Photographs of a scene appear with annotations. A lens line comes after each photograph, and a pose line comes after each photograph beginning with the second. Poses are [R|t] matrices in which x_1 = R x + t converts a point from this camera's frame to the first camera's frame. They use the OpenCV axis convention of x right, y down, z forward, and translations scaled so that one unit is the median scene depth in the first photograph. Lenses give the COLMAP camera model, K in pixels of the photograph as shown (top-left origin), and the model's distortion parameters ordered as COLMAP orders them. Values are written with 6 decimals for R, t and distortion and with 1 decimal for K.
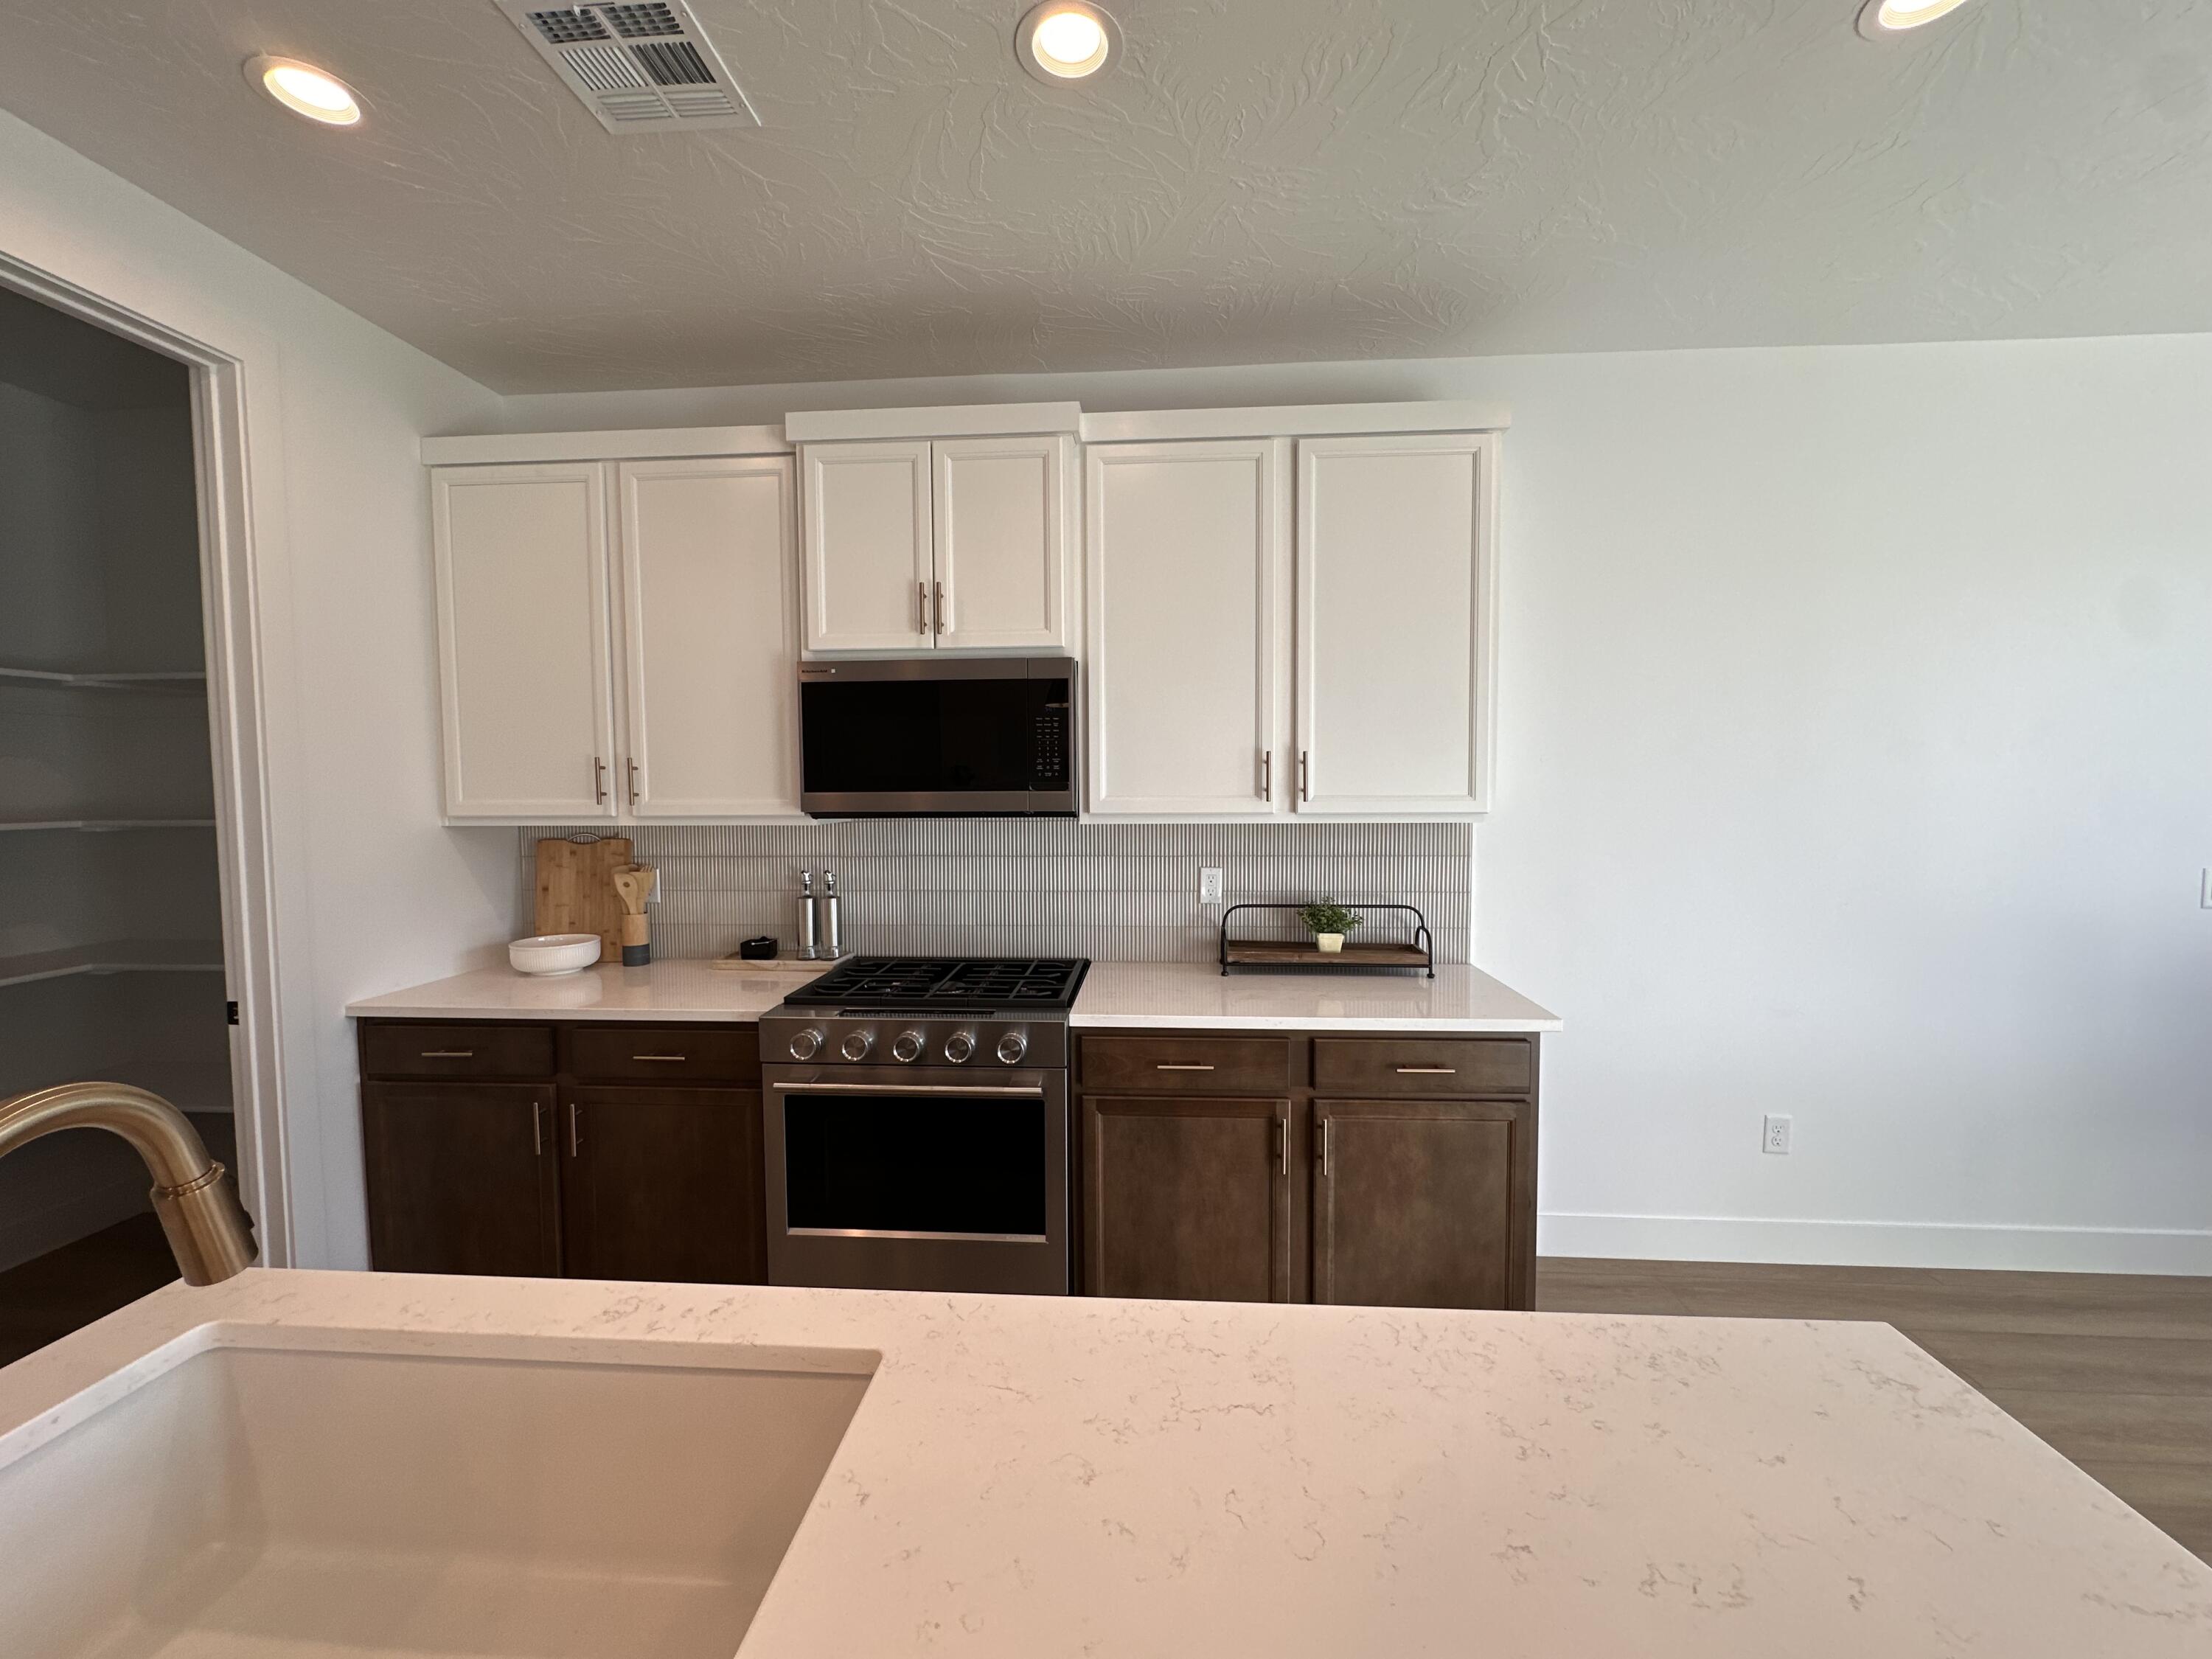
lens RADIAL K [[880.4, 0, 1105.4], [0, 880.4, 830.7], [0, 0, 1]] dist [-0.004267, 0.000953]
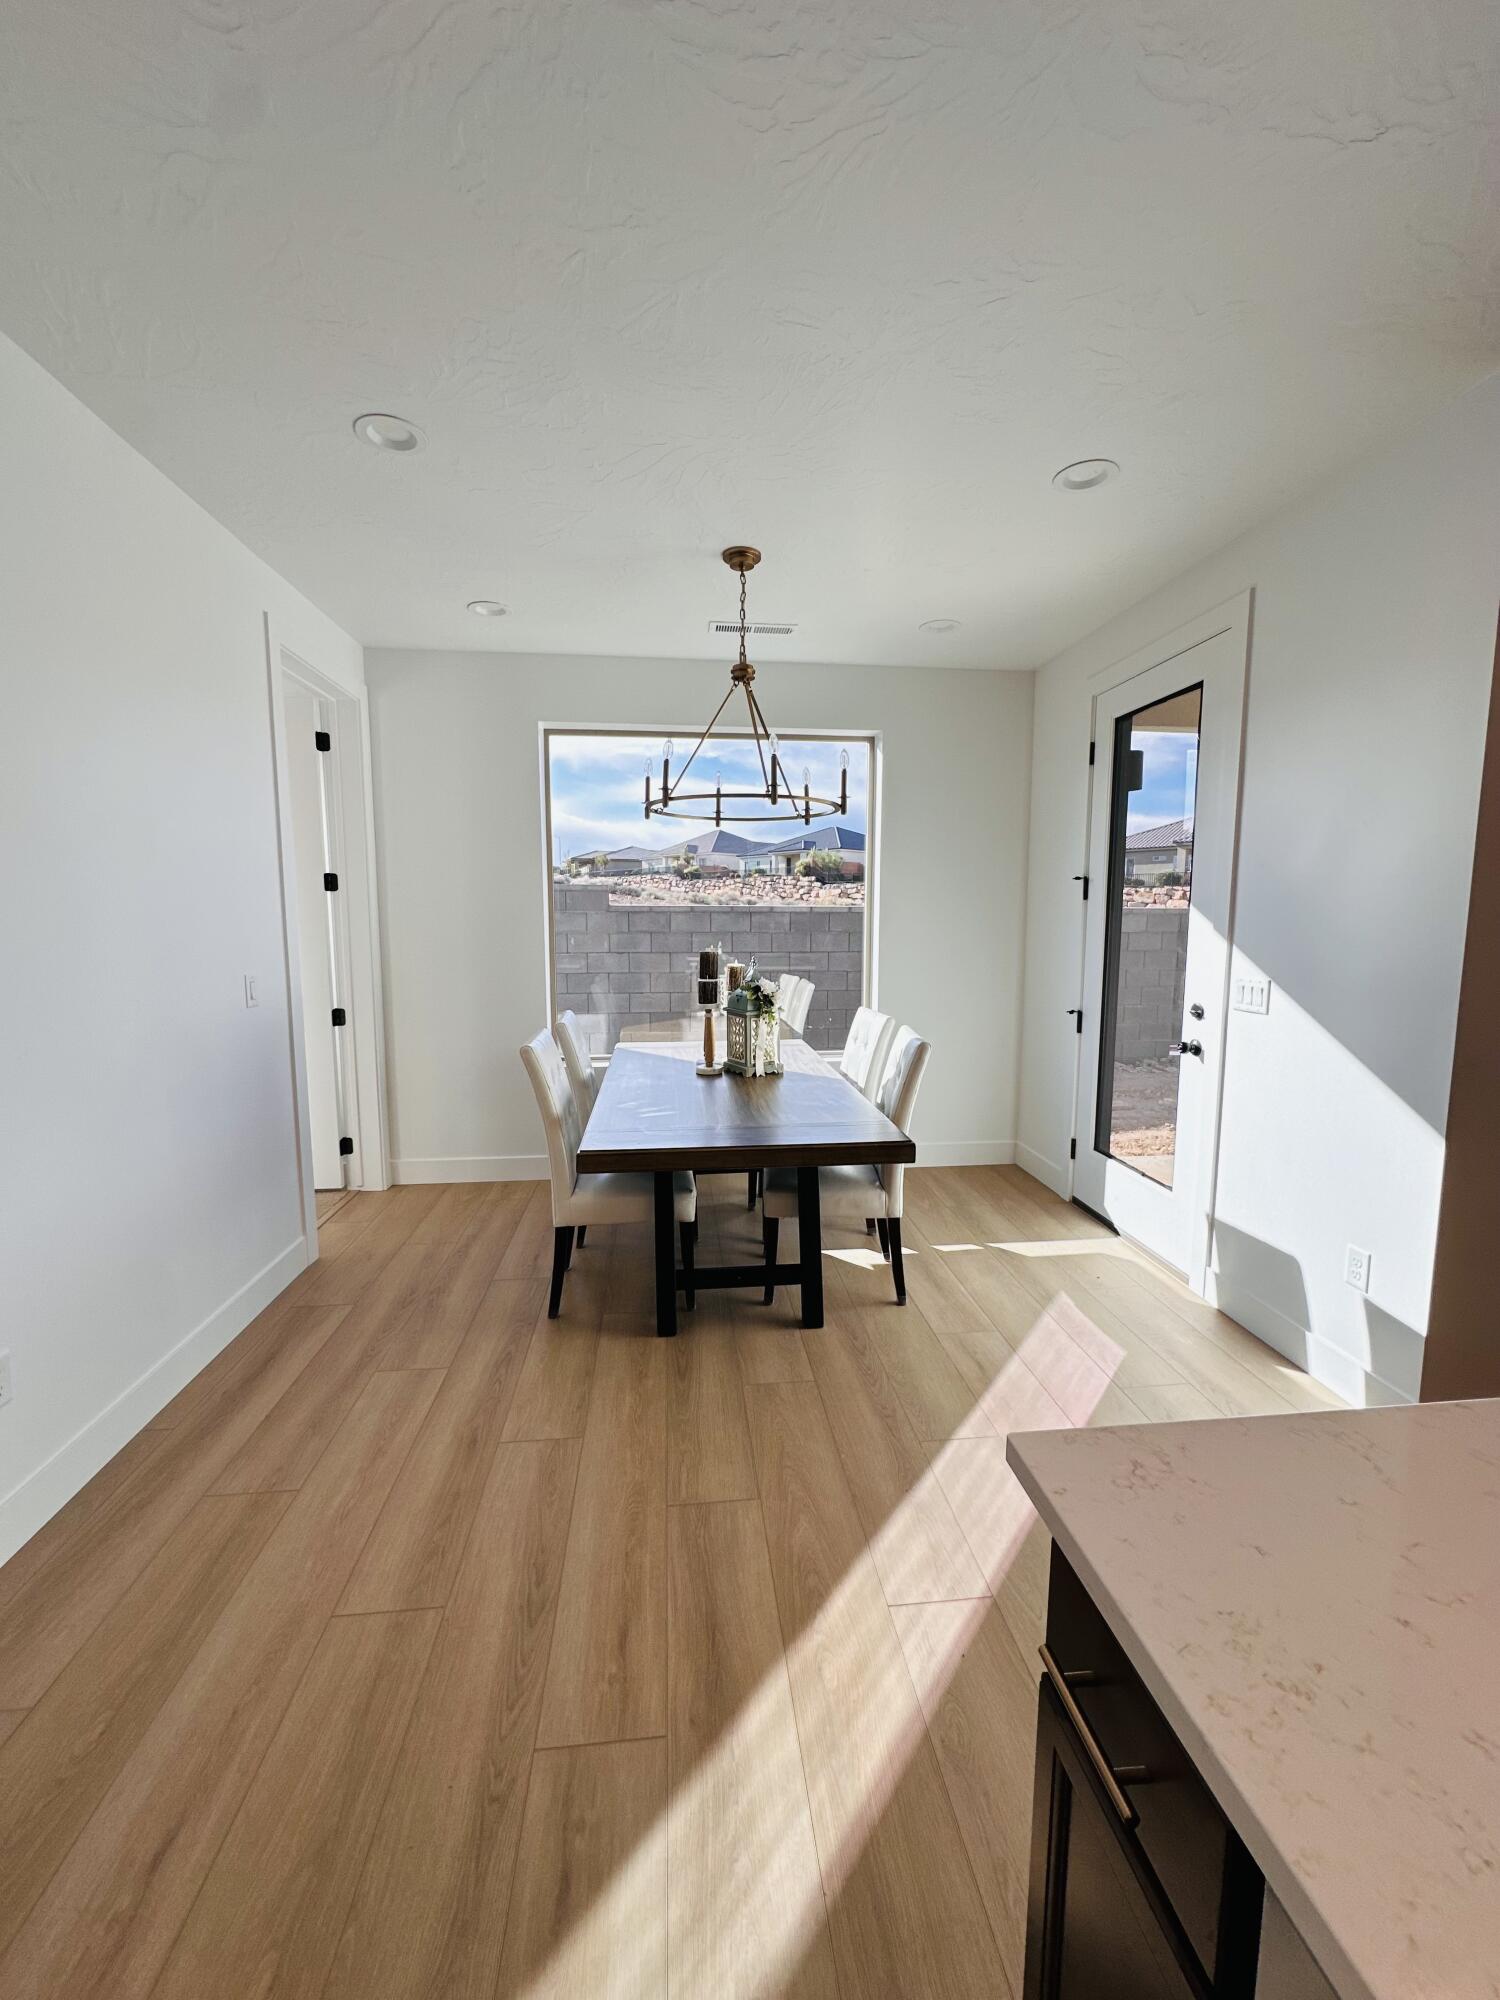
lens RADIAL K [[796.0, 0, 749.6], [0, 796.0, 1002.0], [0, 0, 1]] dist [-0.004267, 0.000953]
pose [[-0.172514, -0.102342, 0.979676, 0.049839], [0.054514, 0.992071, 0.113237, -0.007205], [-0.983497, 0.072941, -0.165567, 0.502575]]
